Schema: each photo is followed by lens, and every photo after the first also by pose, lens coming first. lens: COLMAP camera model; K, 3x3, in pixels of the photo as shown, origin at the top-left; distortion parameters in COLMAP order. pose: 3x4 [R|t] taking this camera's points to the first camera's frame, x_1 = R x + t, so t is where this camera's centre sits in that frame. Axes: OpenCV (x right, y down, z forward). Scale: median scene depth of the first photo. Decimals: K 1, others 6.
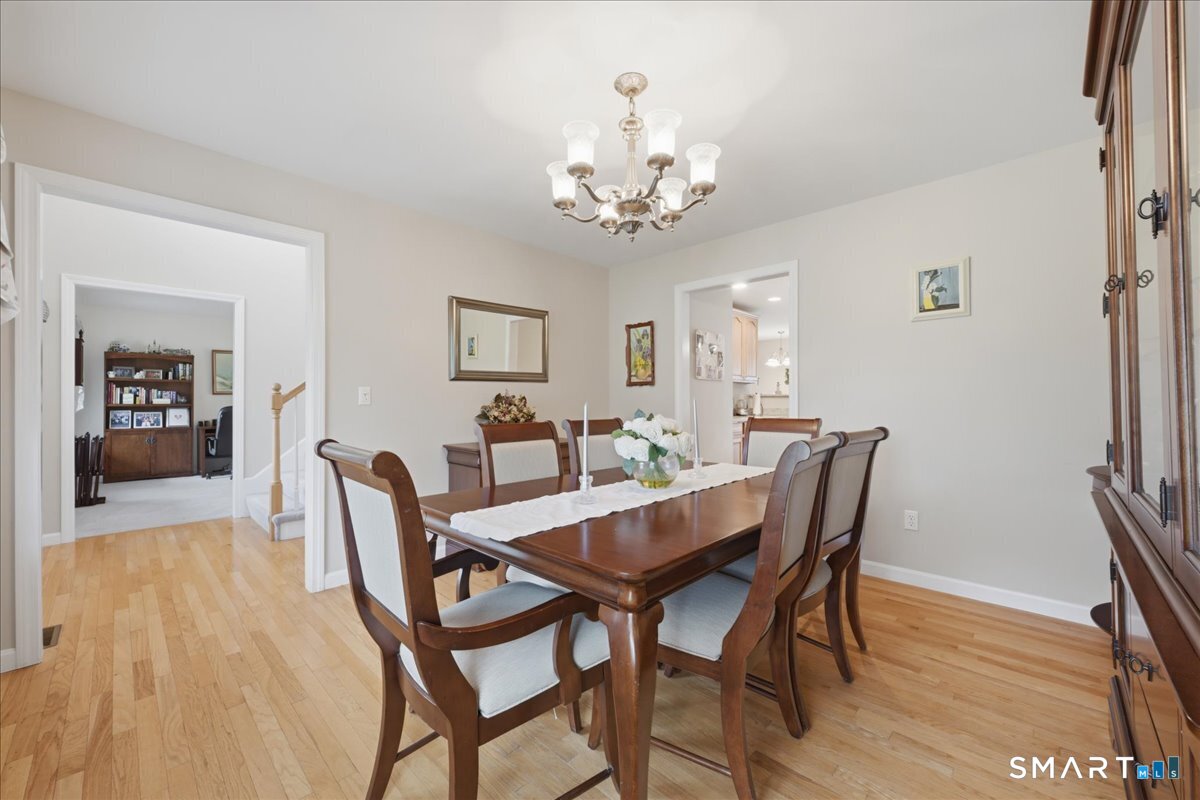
lens RADIAL K [[468.4, 0, 599.4], [0, 468.4, 397.9], [0, 0, 1]] dist [0.002959, -0.000018]
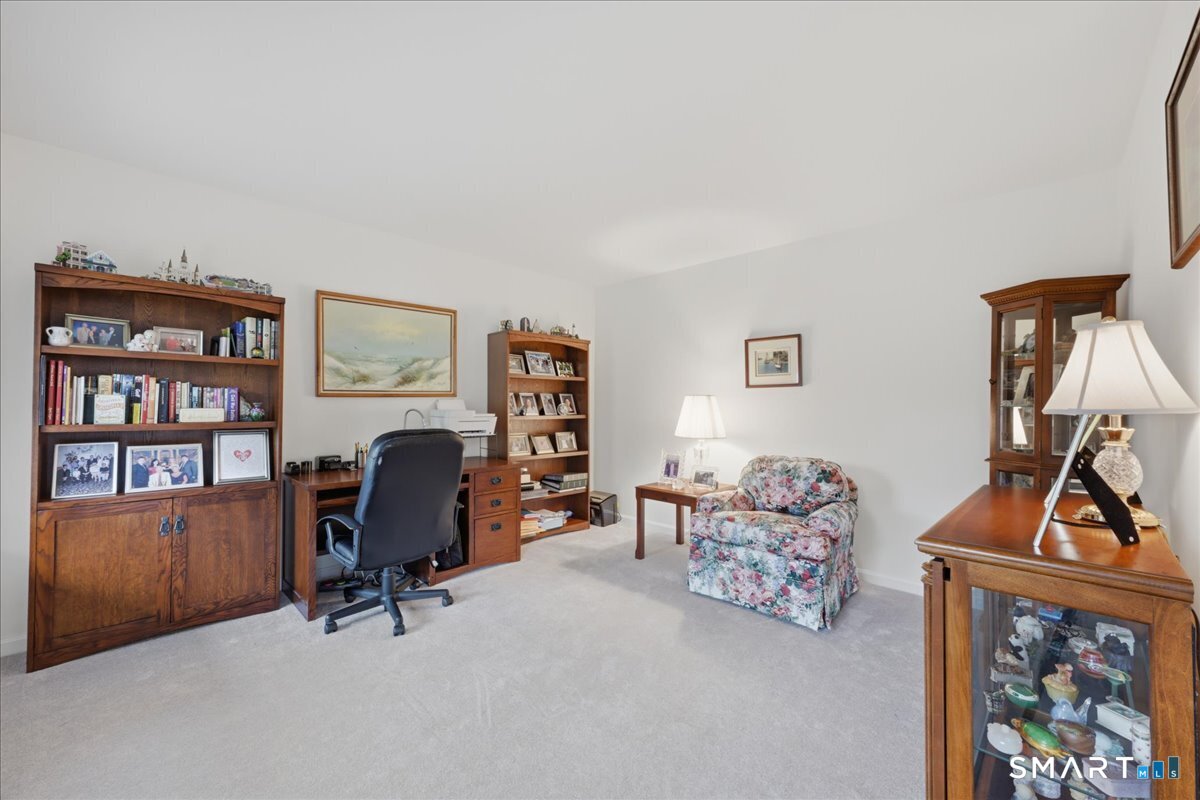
lens RADIAL K [[468.4, 0, 600.5], [0, 468.4, 398.4], [0, 0, 1]] dist [0.002959, -0.000018]
pose [[0.999870, 0.013613, 0.008684, -0.631724], [-0.013642, 0.999902, 0.003249, -0.011782], [-0.008638, -0.003367, 0.999957, 0.637530]]
